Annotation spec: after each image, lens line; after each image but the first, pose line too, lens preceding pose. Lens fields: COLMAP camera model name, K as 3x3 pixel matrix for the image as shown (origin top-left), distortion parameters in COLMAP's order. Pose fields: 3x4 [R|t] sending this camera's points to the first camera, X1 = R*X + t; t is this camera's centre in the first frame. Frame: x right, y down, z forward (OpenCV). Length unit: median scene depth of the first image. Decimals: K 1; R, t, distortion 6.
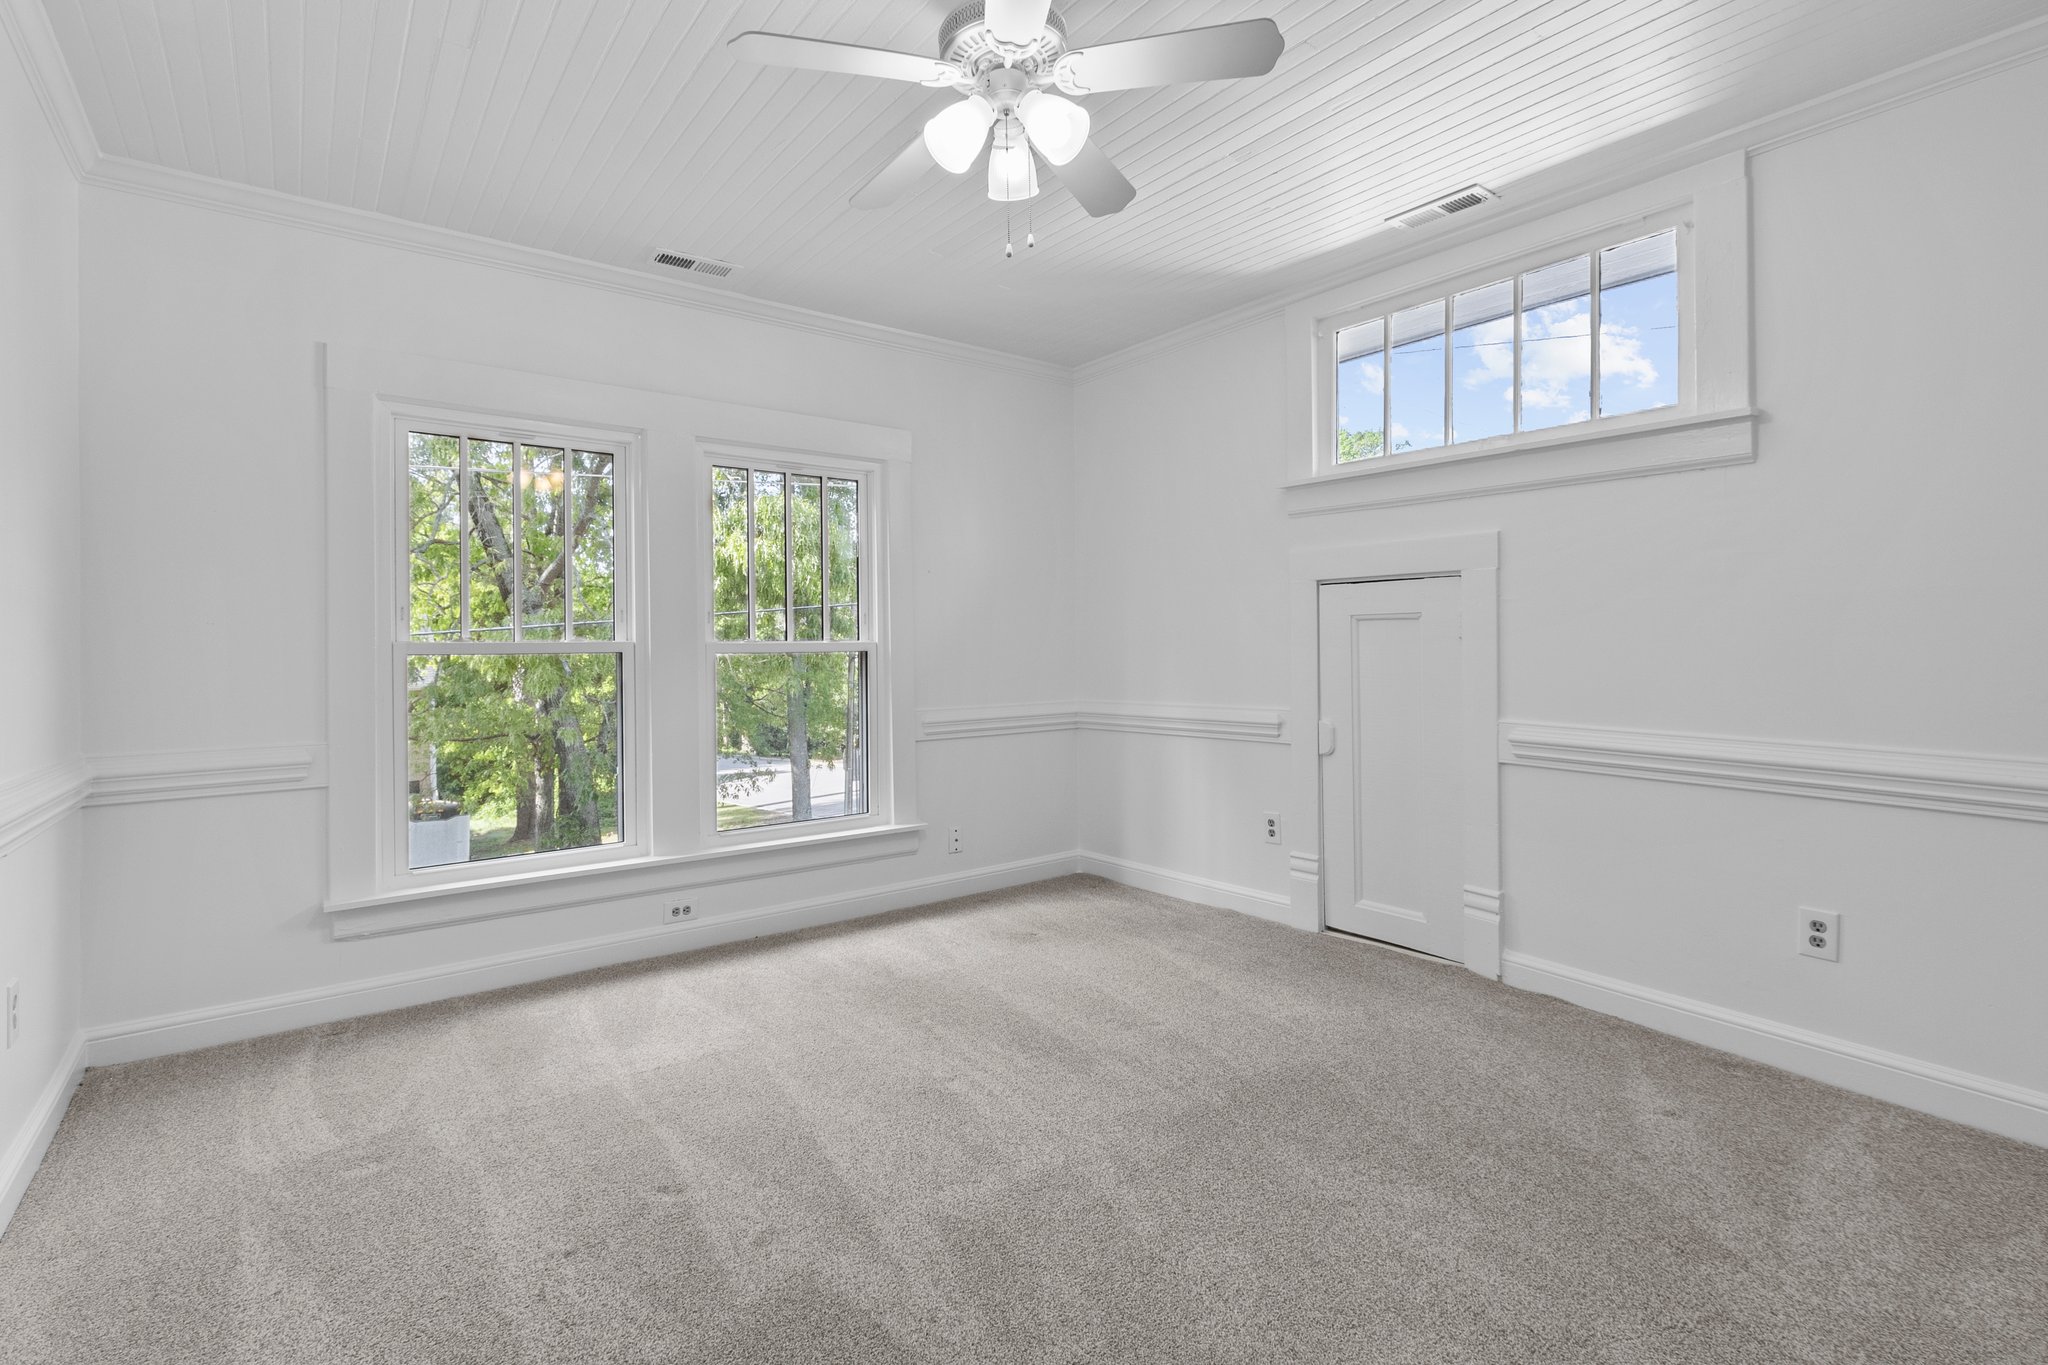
lens RADIAL K [[945.3, 0, 1011.2], [0, 945.3, 667.2], [0, 0, 1]] dist [-0.000661, -0.000243]
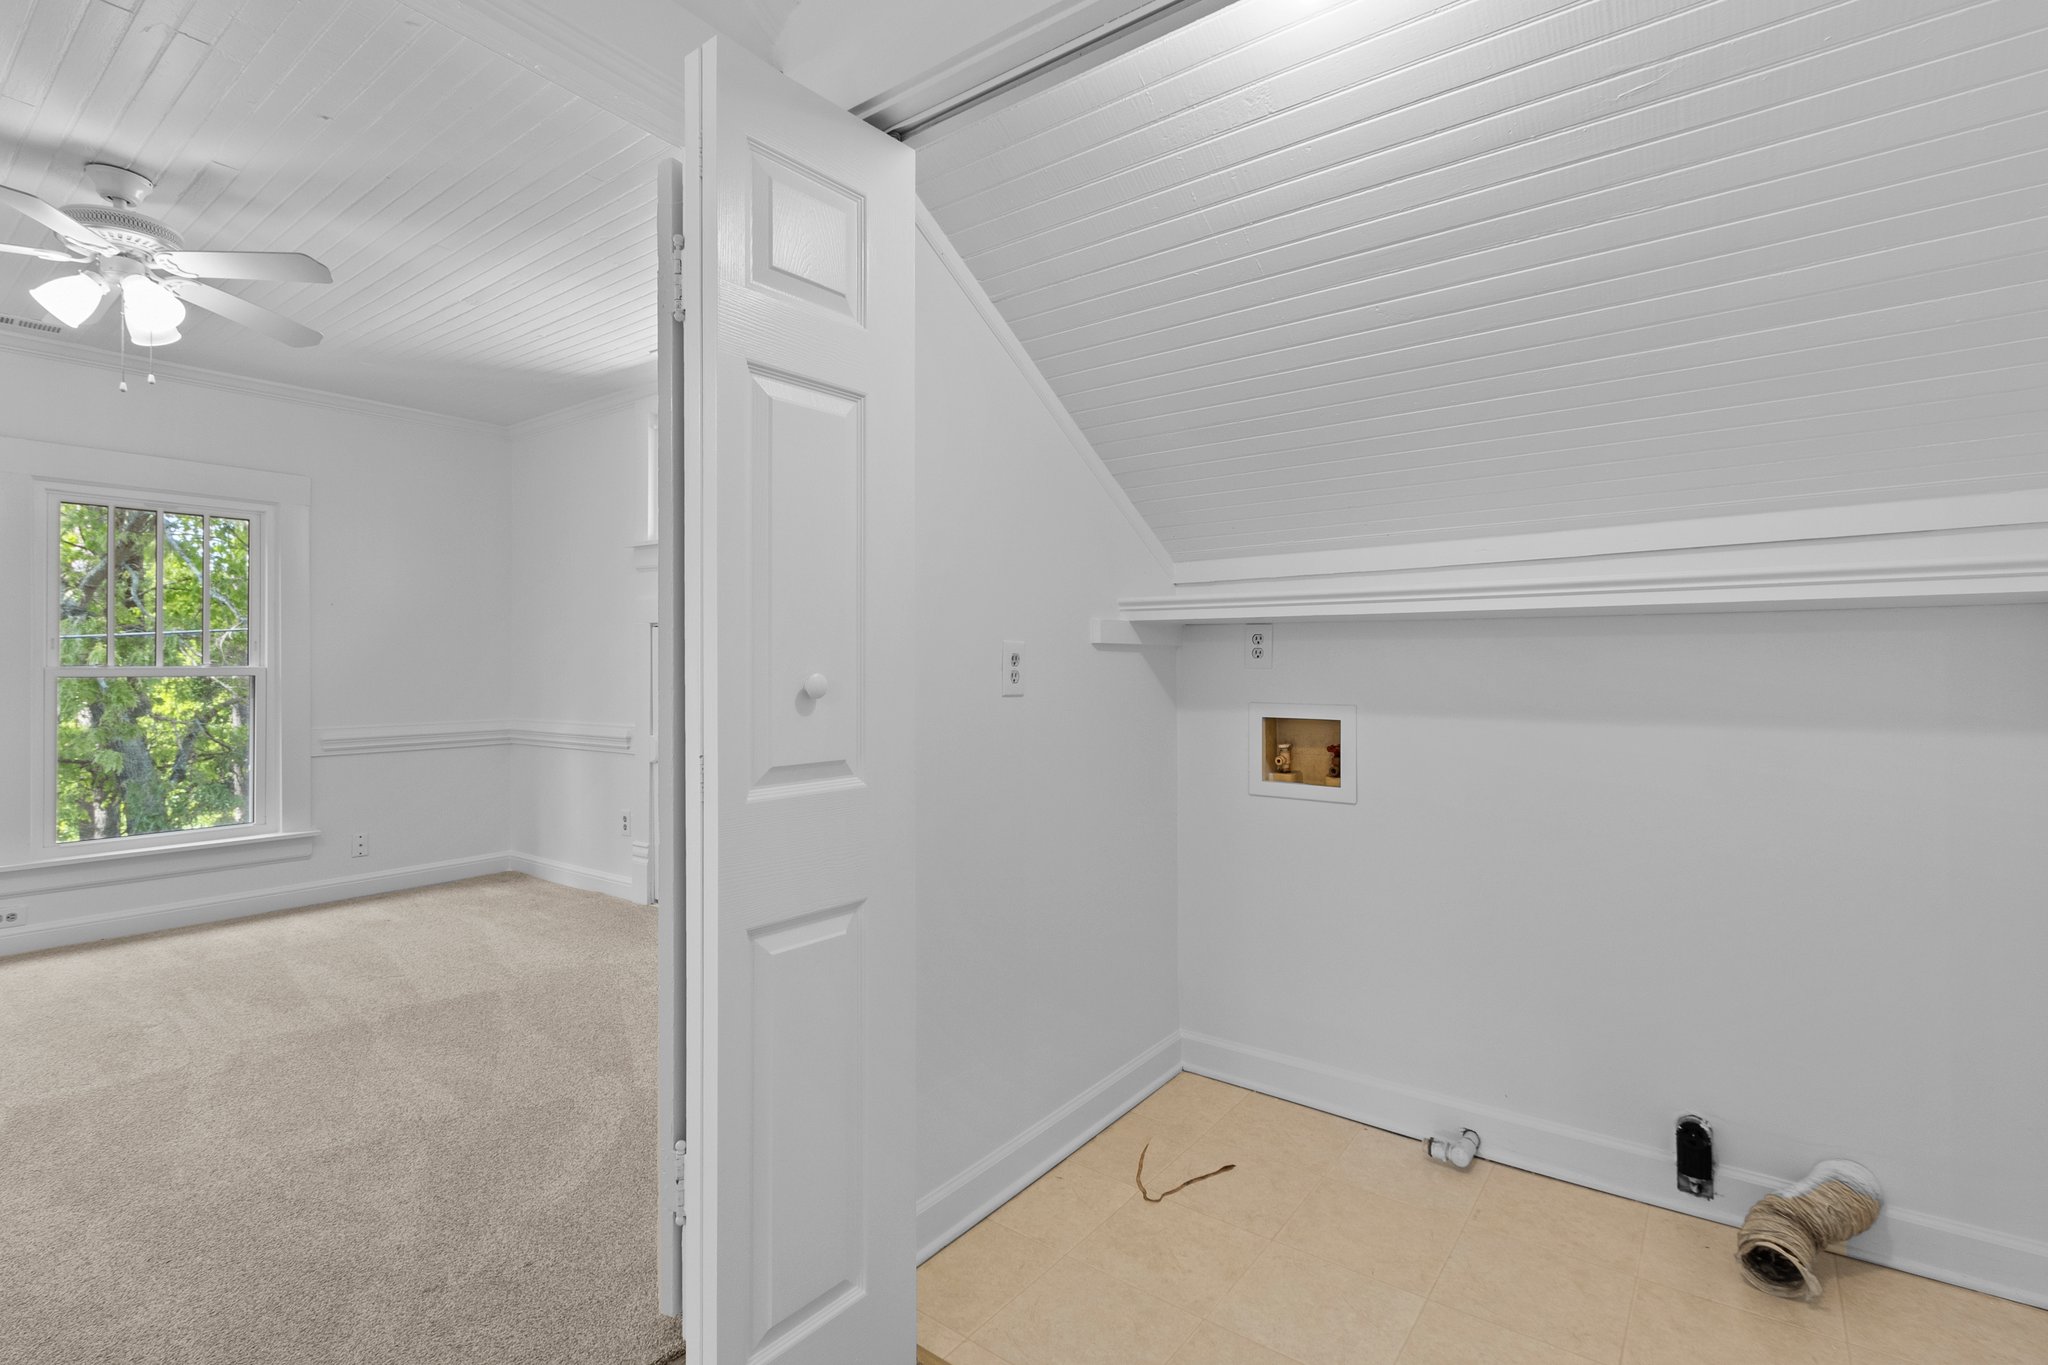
lens RADIAL K [[945.3, 0, 1017.5], [0, 945.3, 680.5], [0, 0, 1]] dist [-0.000661, -0.000243]
pose [[0.962358, 0.005199, 0.271734, 0.453130], [-0.004764, 0.999986, -0.002258, -0.015197], [-0.271741, 0.000879, 0.962370, -0.336377]]
